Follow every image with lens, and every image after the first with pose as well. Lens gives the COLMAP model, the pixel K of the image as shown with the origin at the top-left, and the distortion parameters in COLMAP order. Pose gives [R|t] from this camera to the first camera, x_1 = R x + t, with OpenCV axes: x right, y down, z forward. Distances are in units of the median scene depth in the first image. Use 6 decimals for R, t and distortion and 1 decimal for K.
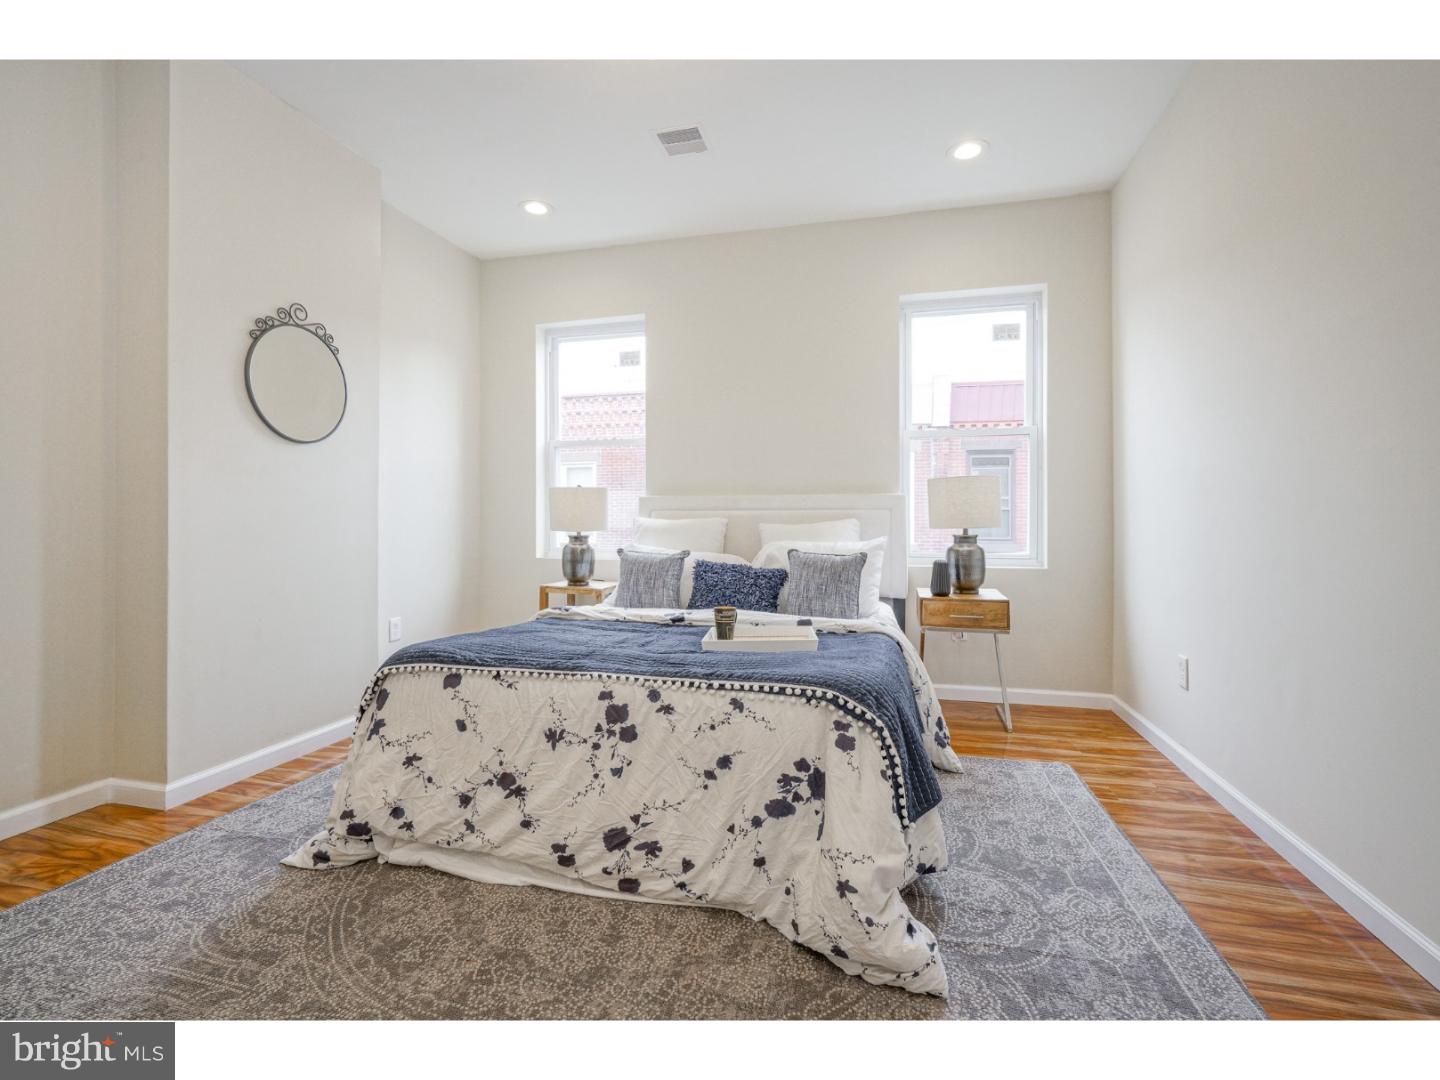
lens RADIAL K [[653.4, 0, 727.6], [0, 653.4, 526.4], [0, 0, 1]] dist [0.001949, 0.001312]
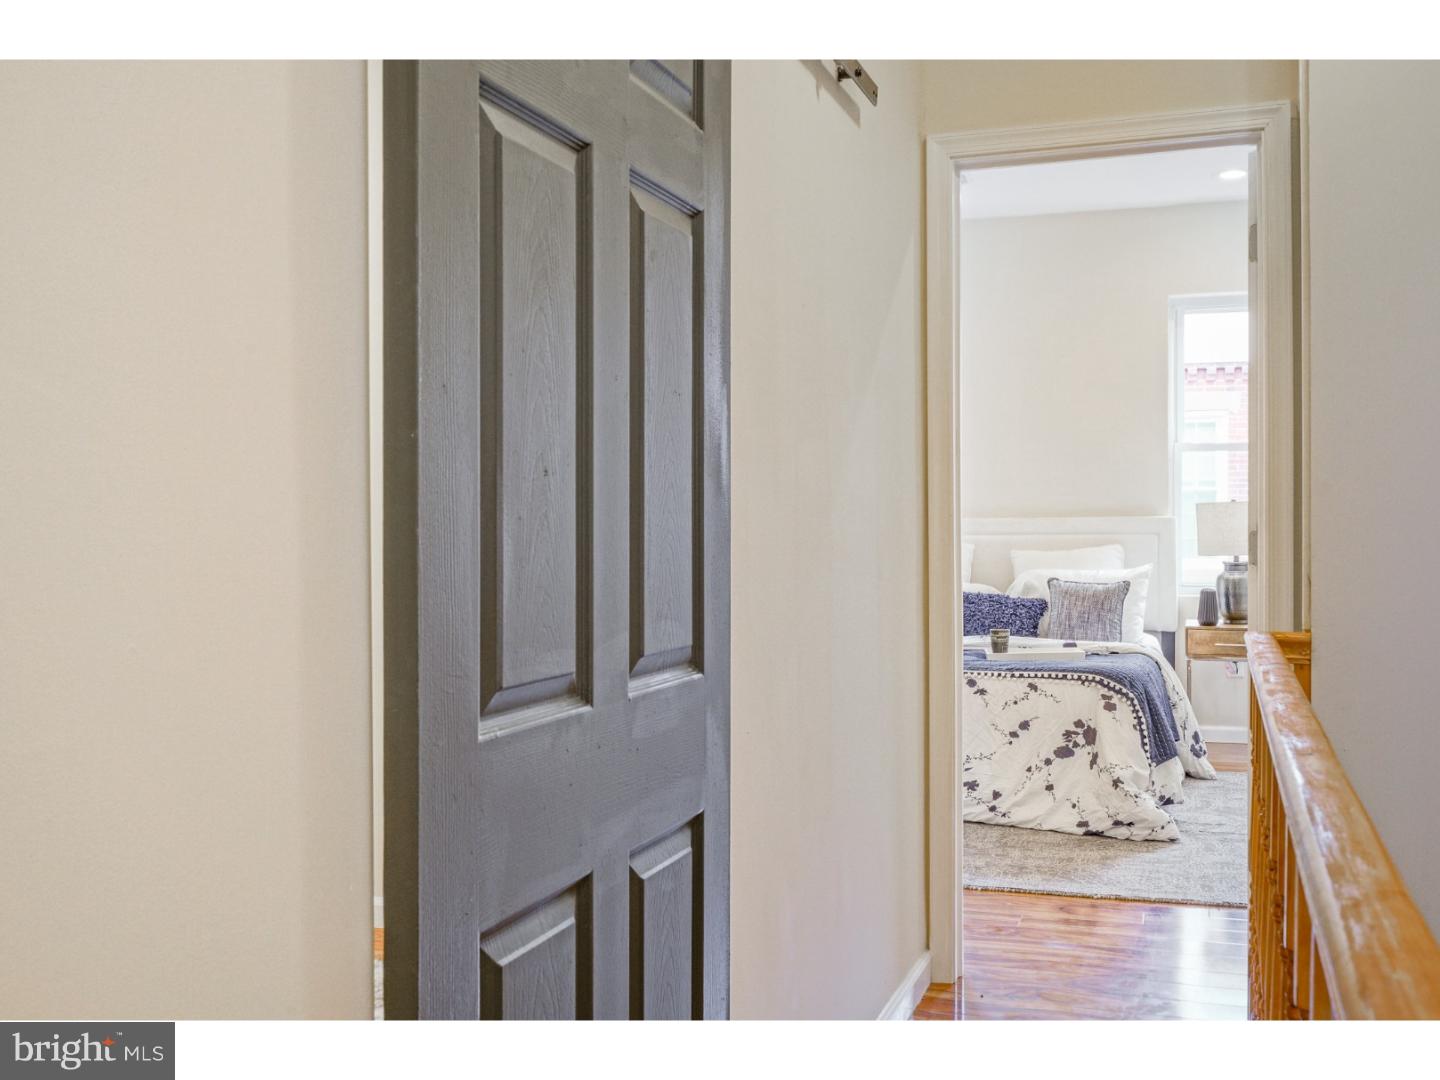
lens RADIAL K [[1313.3, 0, 716.7], [0, 1313.3, 572.6], [0, 0, 1]] dist [-0.003735, -0.002201]
pose [[0.993941, -0.005251, -0.109787, -0.233658], [0.009278, 0.999302, 0.036194, -0.062274], [0.109520, -0.036993, 0.993296, -1.275169]]
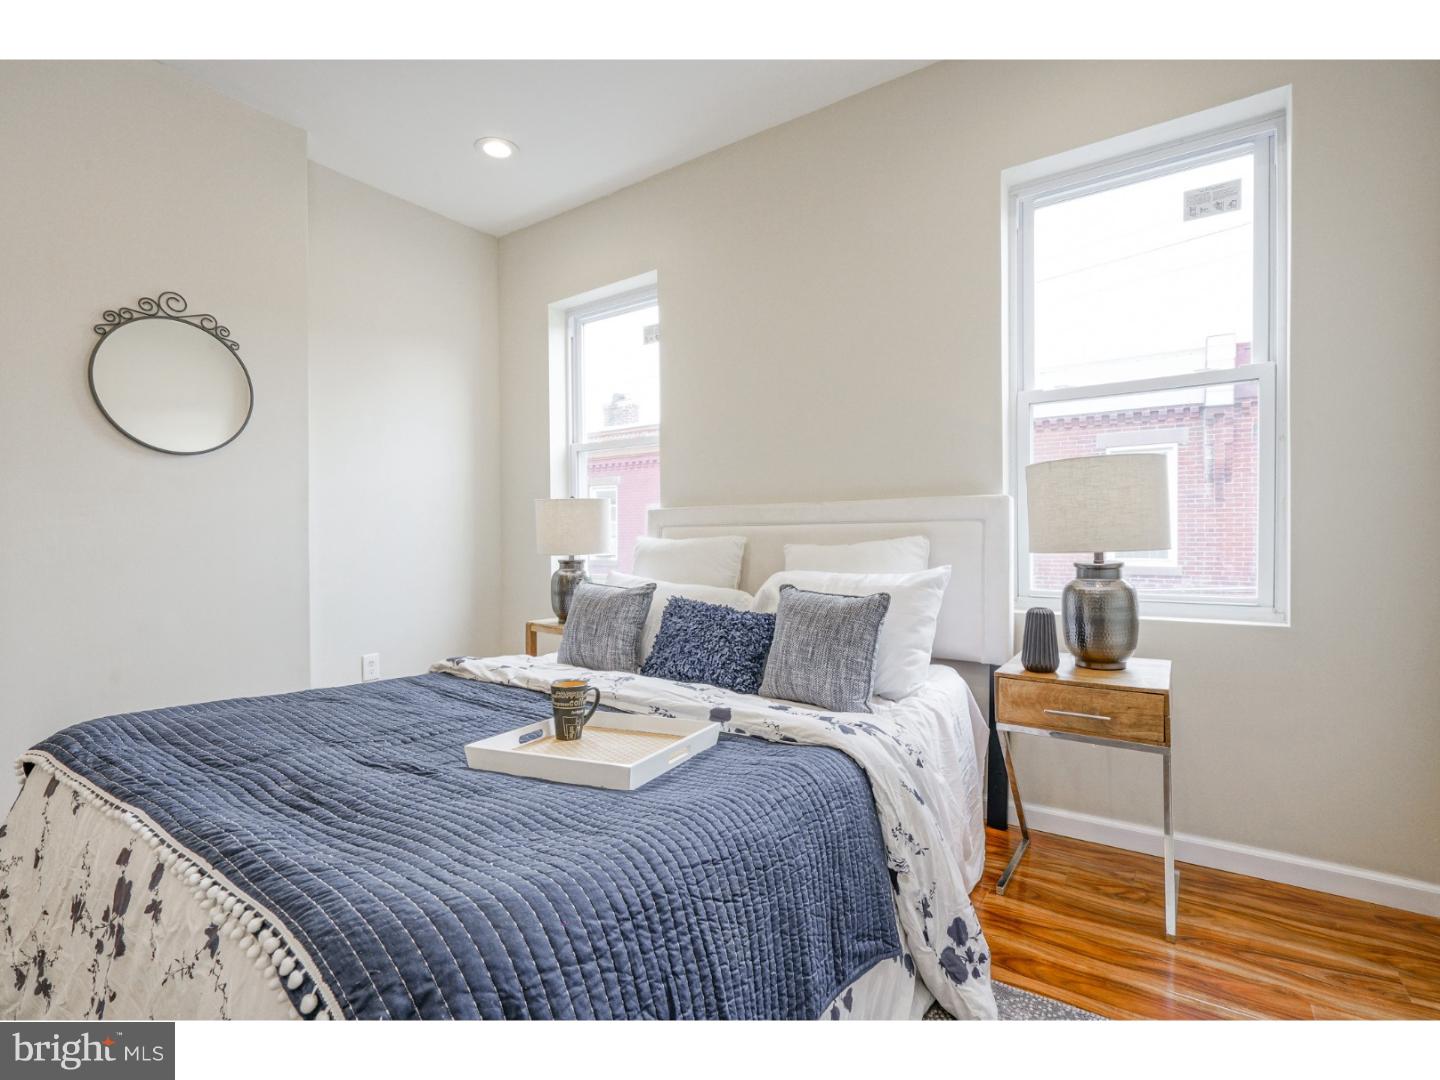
lens RADIAL K [[679.0, 0, 716.9], [0, 679.0, 550.6], [0, 0, 1]] dist [0.000590, 0.000163]
pose [[0.933786, -0.000588, -0.357832, 0.341425], [0.004210, 0.999947, 0.009343, -0.006665], [0.357808, -0.010231, 0.933739, 0.433647]]
